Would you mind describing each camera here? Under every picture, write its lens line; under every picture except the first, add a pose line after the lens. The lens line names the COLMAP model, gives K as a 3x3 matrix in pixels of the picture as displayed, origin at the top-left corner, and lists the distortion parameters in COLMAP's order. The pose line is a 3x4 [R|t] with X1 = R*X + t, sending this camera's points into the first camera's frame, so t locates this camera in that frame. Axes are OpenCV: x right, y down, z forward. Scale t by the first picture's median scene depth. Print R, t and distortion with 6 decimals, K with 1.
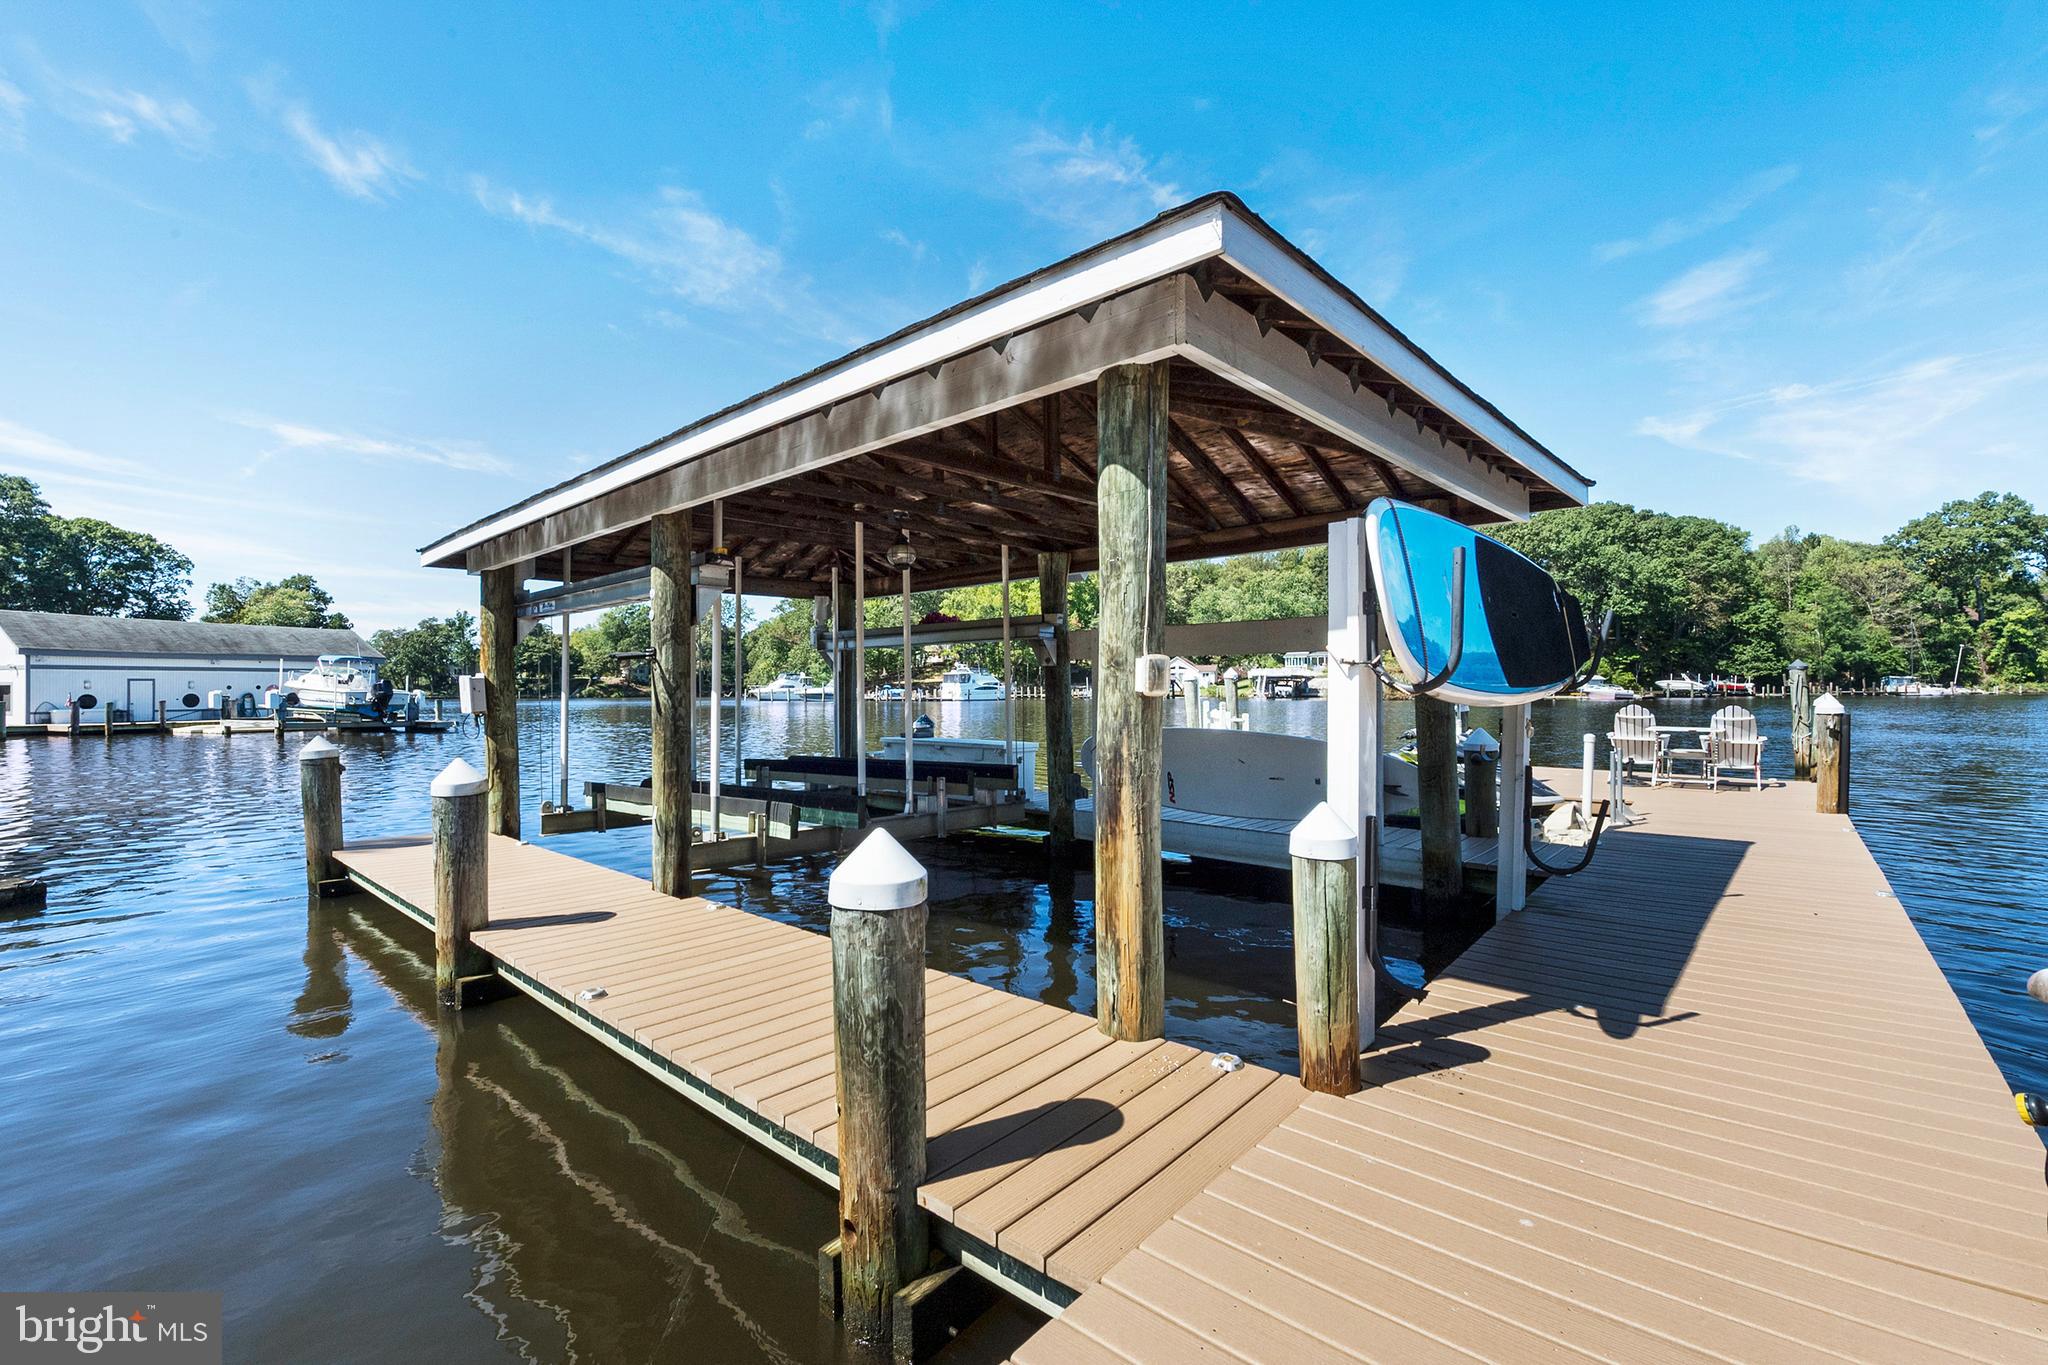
lens RADIAL K [[868.2, 0, 1074.2], [0, 868.2, 683.5], [0, 0, 1]] dist [0.008903, -0.001262]
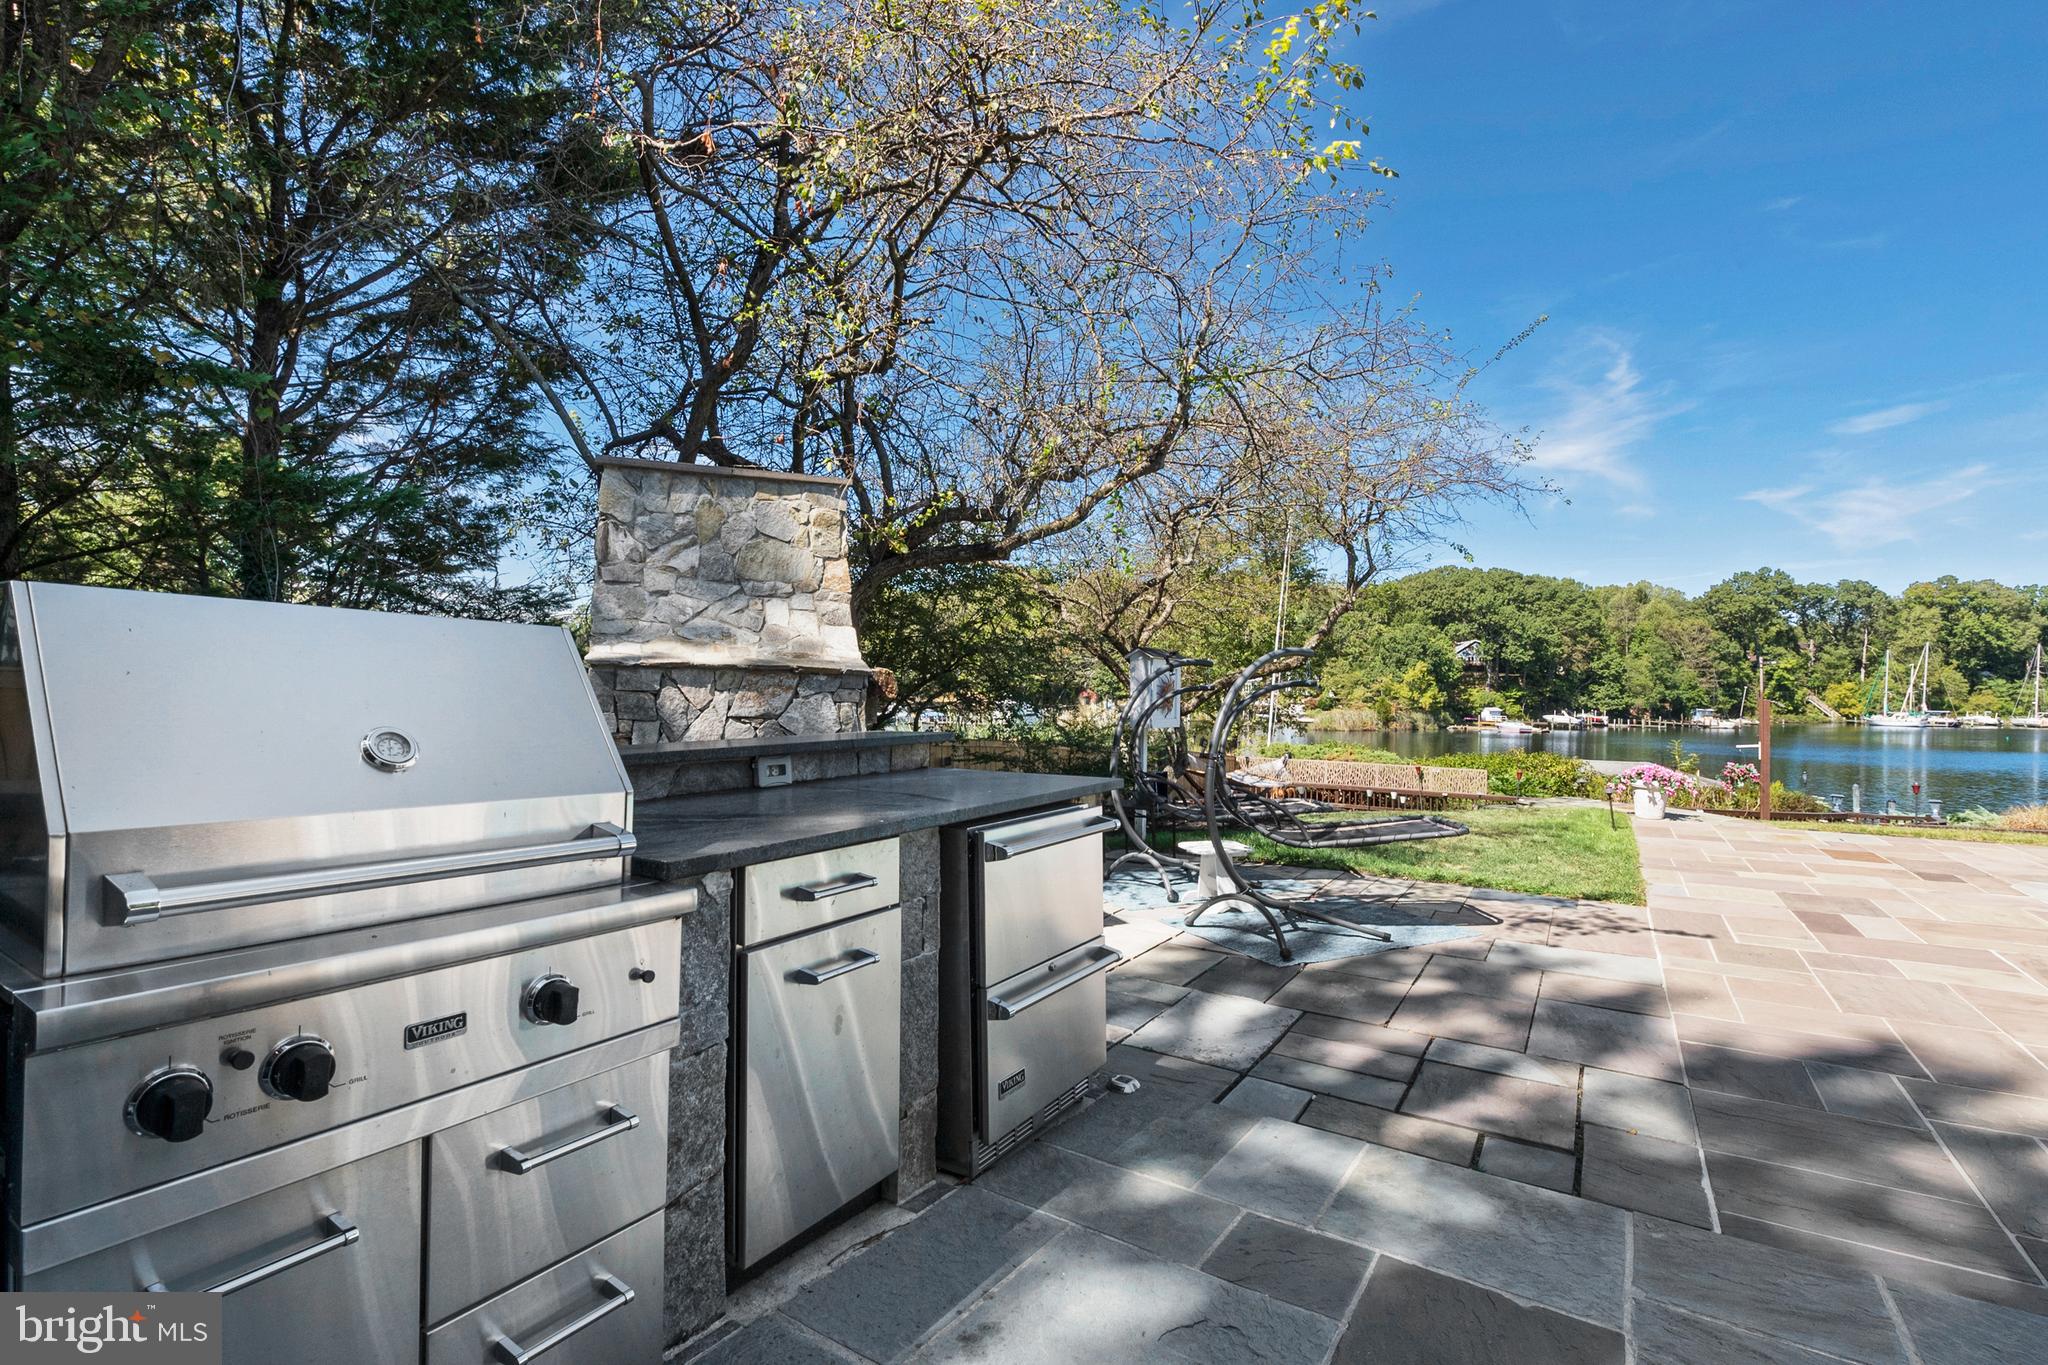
lens RADIAL K [[910.3, 0, 1038.1], [0, 910.3, 683.3], [0, 0, 1]] dist [0.005276, -0.000216]
pose [[0.990500, 0.014453, 0.136749, -0.232576], [-0.014687, 0.999892, 0.000699, -0.033706], [-0.136724, -0.002701, 0.990605, -0.219701]]
